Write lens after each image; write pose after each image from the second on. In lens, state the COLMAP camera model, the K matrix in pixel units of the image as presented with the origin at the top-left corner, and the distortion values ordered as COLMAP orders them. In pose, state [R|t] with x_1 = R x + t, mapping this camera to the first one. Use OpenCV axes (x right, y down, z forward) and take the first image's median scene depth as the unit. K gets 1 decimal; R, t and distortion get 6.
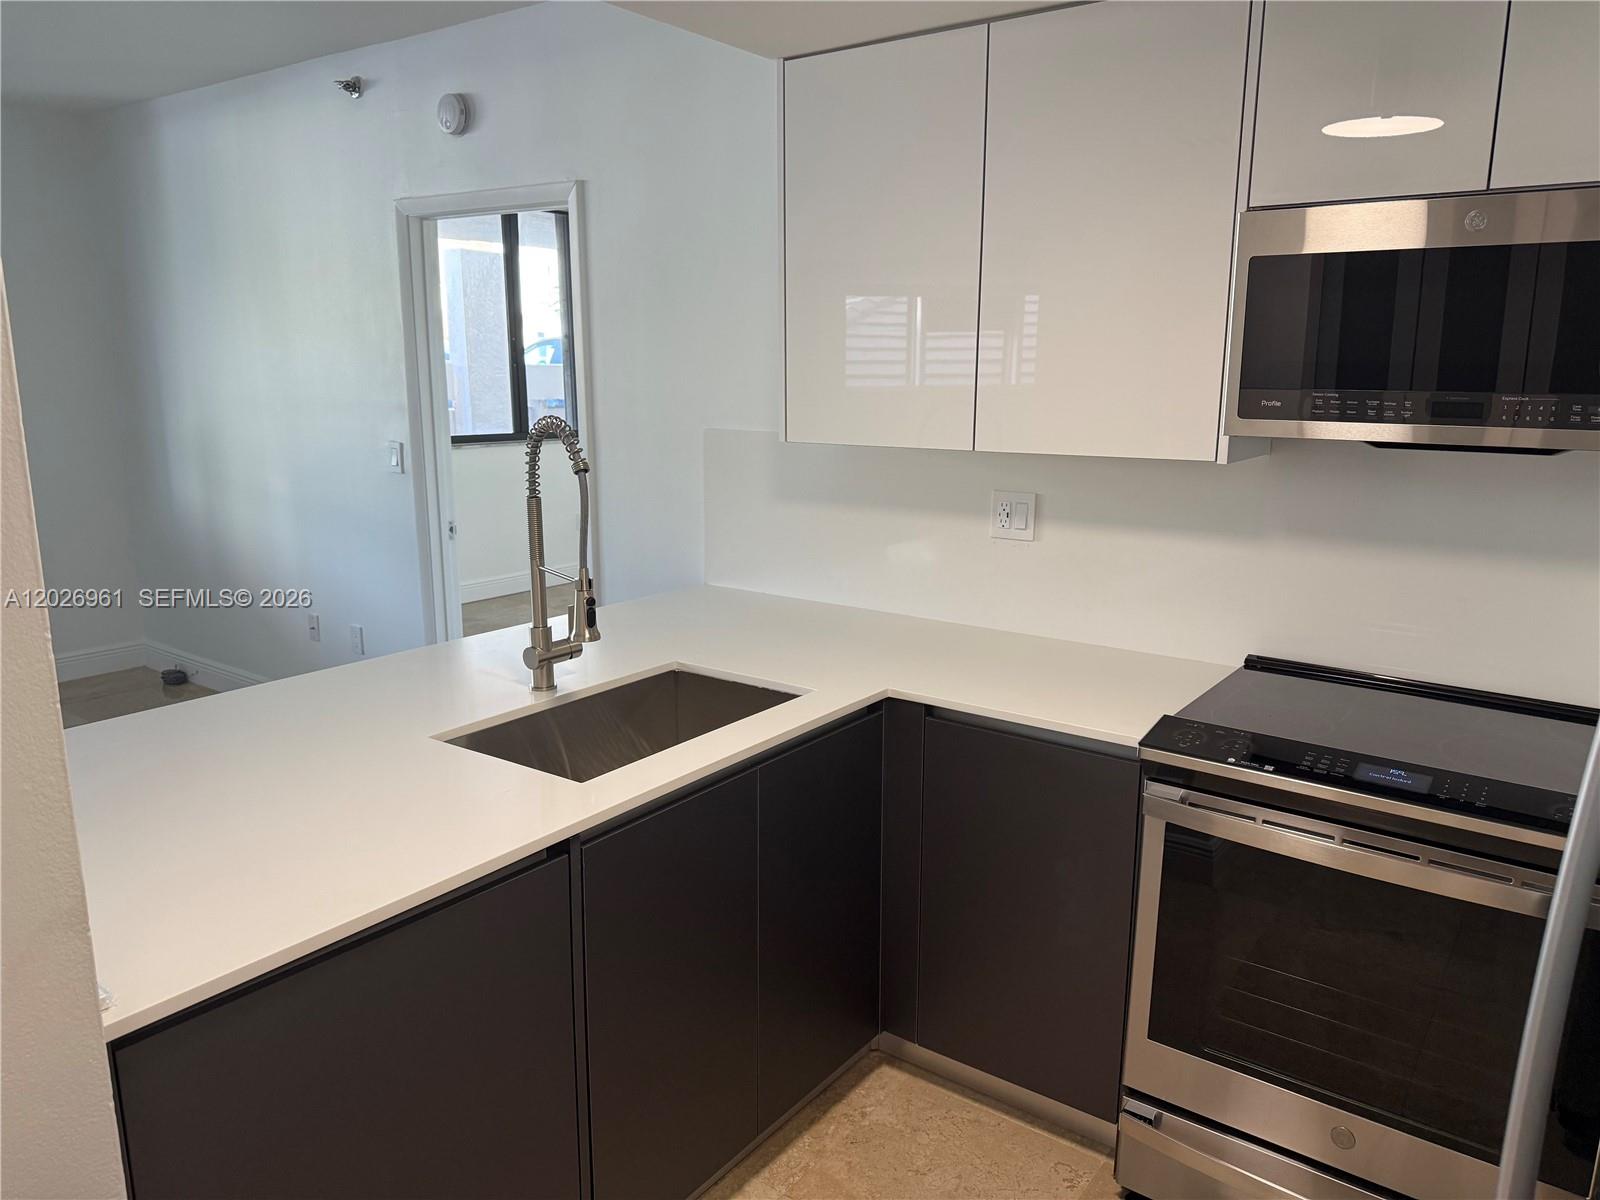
lens RADIAL K [[1159.0, 0, 800.0], [0, 1159.0, 600.0], [0, 0, 1]] dist [0.027642, -0.001943]
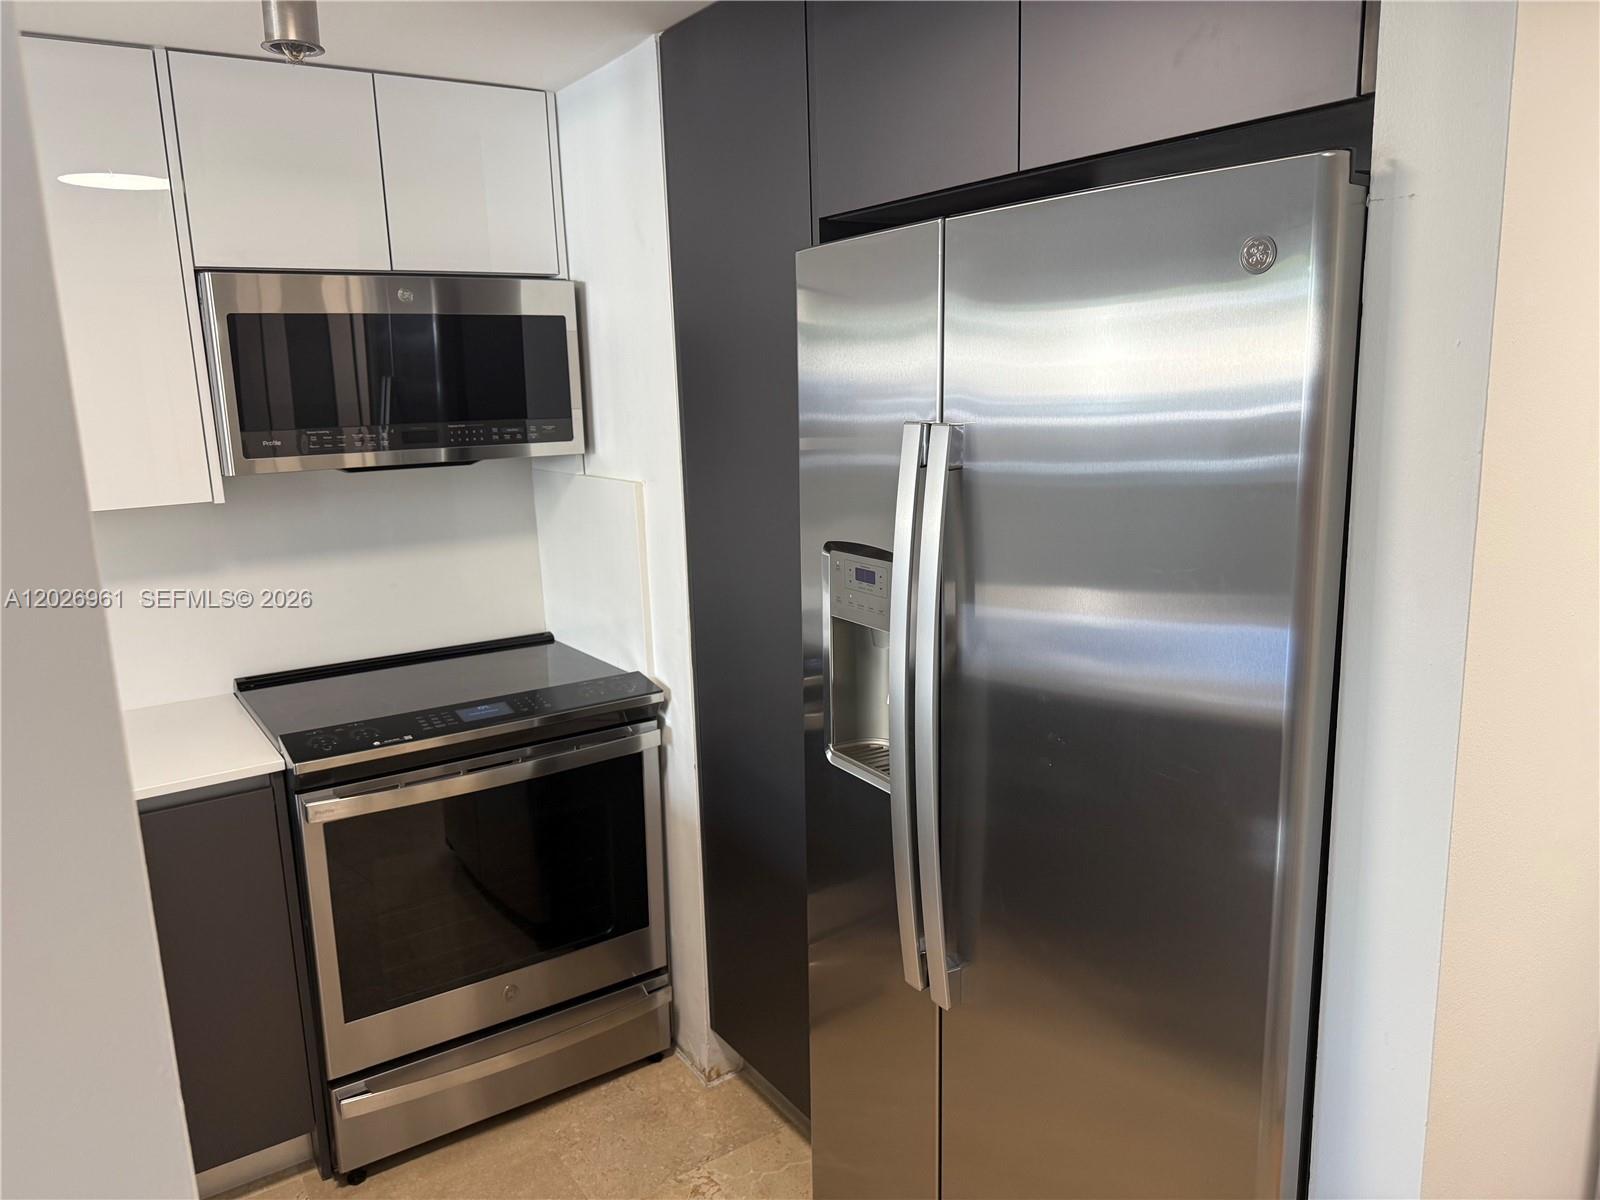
lens RADIAL K [[1159.0, 0, 800.0], [0, 1159.0, 600.0], [0, 0, 1]] dist [0.027642, -0.001943]
pose [[0.339385, -0.195104, 0.920192, -0.503448], [0.225989, 0.966513, 0.121576, -0.045015], [-0.913097, 0.166693, 0.372111, 0.144323]]
